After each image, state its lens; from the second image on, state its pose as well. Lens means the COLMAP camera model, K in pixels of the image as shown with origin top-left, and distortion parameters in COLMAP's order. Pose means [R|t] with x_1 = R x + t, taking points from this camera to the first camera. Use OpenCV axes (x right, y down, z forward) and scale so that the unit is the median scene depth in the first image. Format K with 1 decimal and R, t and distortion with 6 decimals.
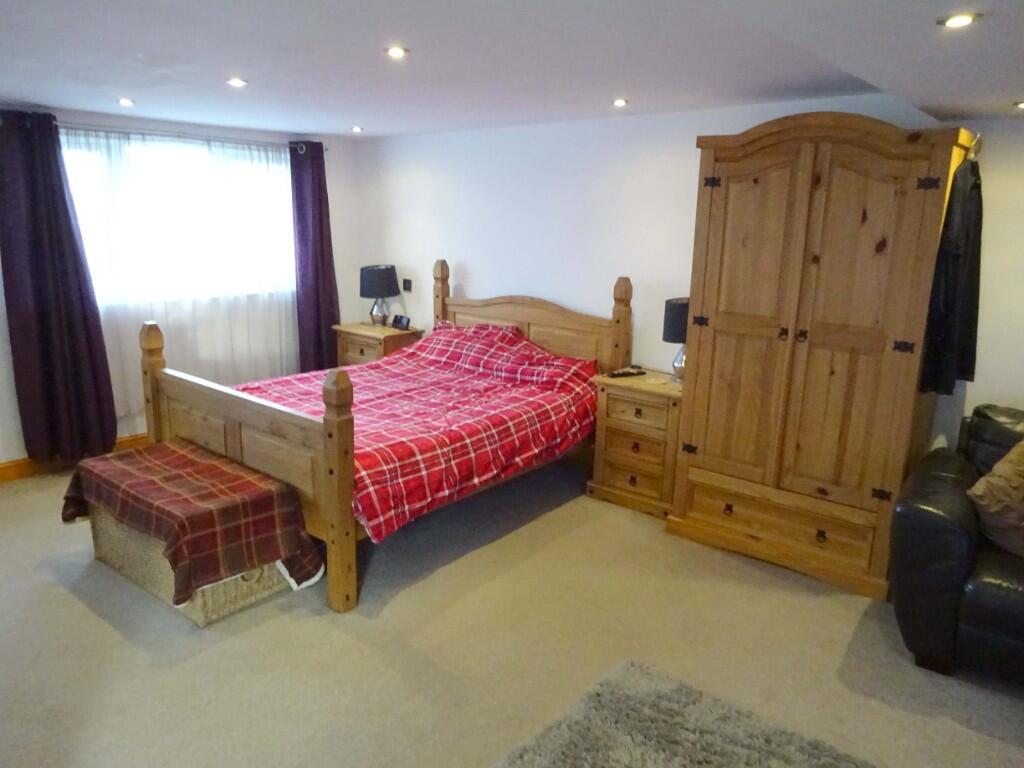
lens RADIAL K [[756.2, 0, 505.9], [0, 756.2, 387.2], [0, 0, 1]] dist [-0.003690, 0.015454]
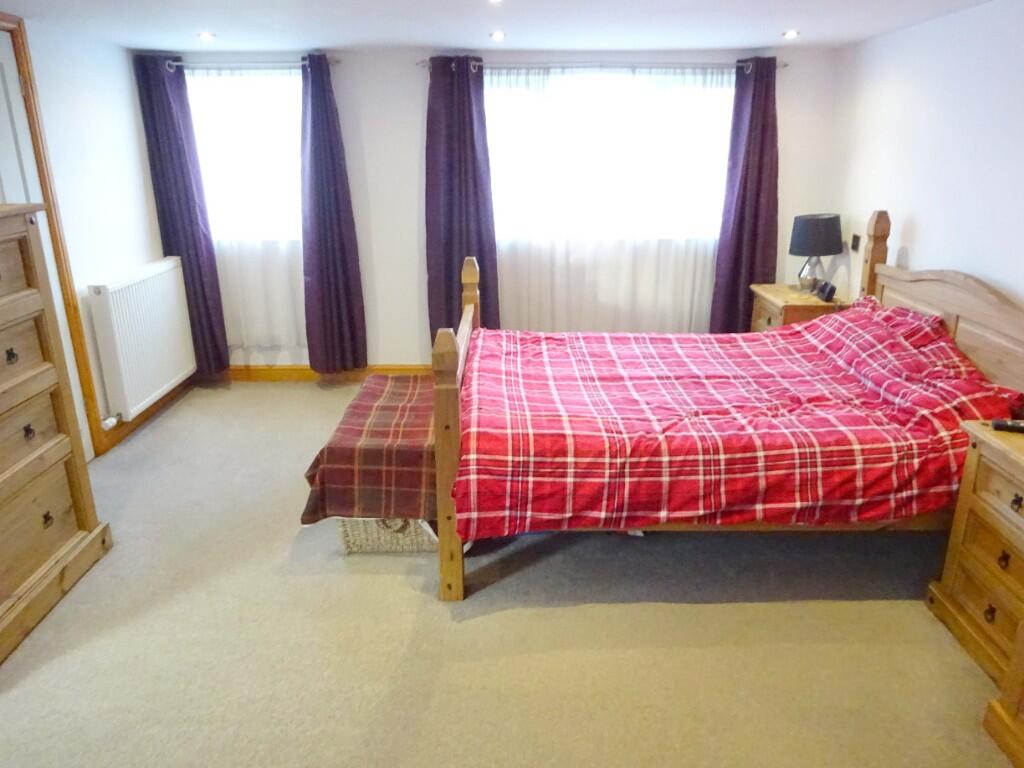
lens RADIAL K [[756.2, 0, 511.0], [0, 756.2, 382.8], [0, 0, 1]] dist [-0.003690, 0.015454]
pose [[0.631480, 0.216872, -0.744446, 0.327049], [-0.163712, 0.975737, 0.145383, -0.070482], [0.757913, 0.030069, 0.651663, 0.343801]]
